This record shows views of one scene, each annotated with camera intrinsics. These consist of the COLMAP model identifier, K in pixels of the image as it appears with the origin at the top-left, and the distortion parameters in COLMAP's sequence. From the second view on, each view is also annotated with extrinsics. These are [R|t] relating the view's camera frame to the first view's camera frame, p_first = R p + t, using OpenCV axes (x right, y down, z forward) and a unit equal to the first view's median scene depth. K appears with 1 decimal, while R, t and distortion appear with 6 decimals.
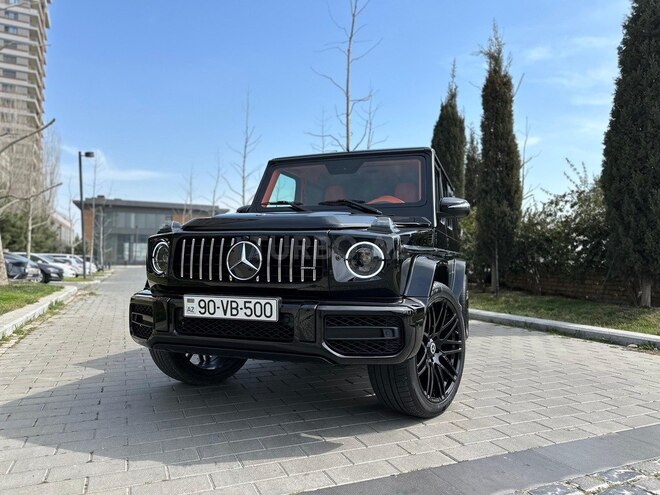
lens RADIAL K [[463.6, 0, 330.0], [0, 463.6, 247.5], [0, 0, 1]] dist [0.033931, -0.060413]
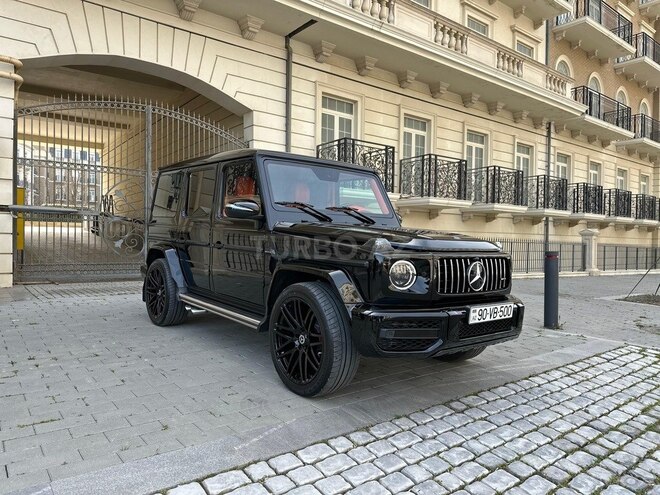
lens RADIAL K [[463.6, 0, 330.0], [0, 463.6, 247.5], [0, 0, 1]] dist [0.033931, -0.060413]
pose [[0.544895, -0.018714, 0.838296, -1.622591], [-0.056333, 0.996675, 0.058867, -0.116949], [-0.836610, -0.079300, 0.542029, 0.661458]]
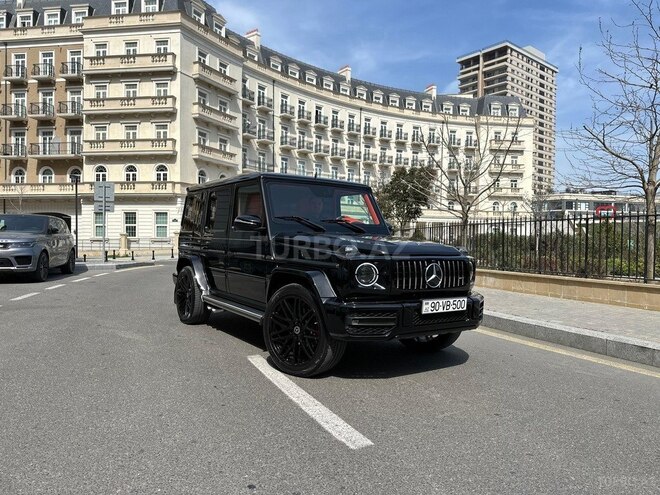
lens RADIAL K [[463.6, 0, 330.0], [0, 463.6, 247.5], [0, 0, 1]] dist [0.033931, -0.060413]
pose [[0.614591, -0.007995, 0.788805, -1.761970], [-0.039665, 0.998371, 0.041023, -0.127410], [-0.787848, -0.056500, 0.613273, 0.313687]]
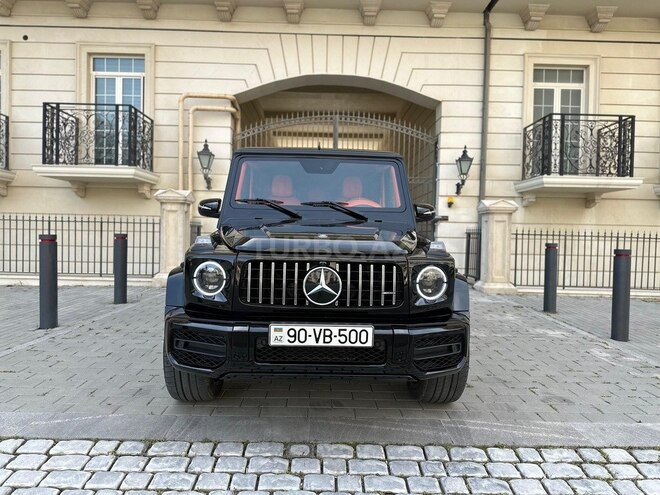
lens RADIAL K [[463.6, 0, 330.0], [0, 463.6, 247.5], [0, 0, 1]] dist [0.033931, -0.060413]
pose [[0.941627, -0.008305, 0.336556, -0.536518], [-0.021420, 0.996192, 0.084511, -0.148894], [-0.335976, -0.086787, 0.937864, 0.050841]]
